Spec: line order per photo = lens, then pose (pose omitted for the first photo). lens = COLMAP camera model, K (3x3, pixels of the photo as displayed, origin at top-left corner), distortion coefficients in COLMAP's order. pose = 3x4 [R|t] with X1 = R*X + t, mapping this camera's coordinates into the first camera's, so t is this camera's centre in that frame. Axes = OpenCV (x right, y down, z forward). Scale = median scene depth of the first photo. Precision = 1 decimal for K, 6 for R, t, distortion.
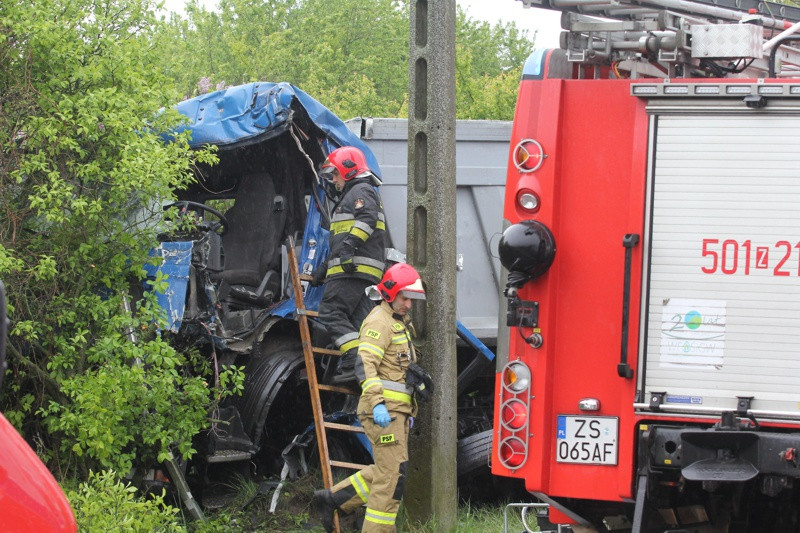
lens RADIAL K [[2356.0, 0, 400.0], [0, 2356.0, 266.5], [0, 0, 1]] dist [-0.228365, 0.044771]
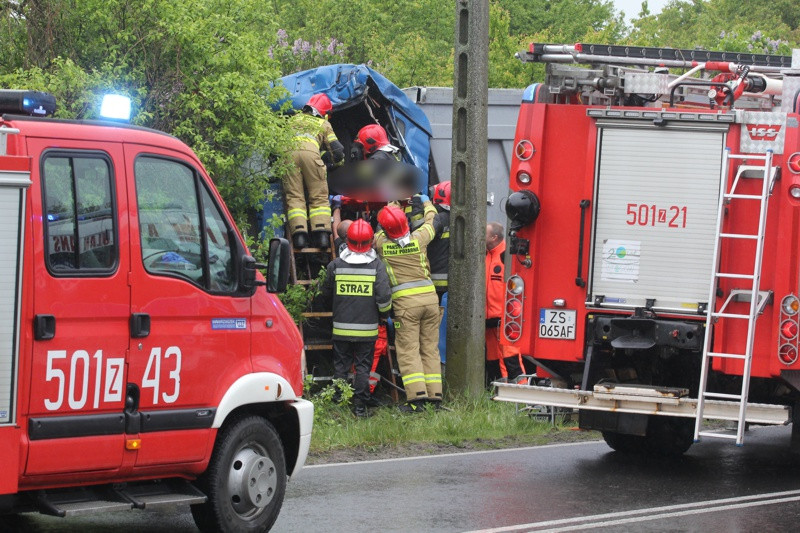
lens RADIAL K [[2356.0, 0, 400.0], [0, 2356.0, 266.5], [0, 0, 1]] dist [-0.228365, 0.044771]
pose [[0.999716, 0.014455, -0.018938, -0.000046], [-0.013734, 0.999195, 0.037700, -0.027009], [0.019467, -0.037429, 0.999110, -0.646407]]
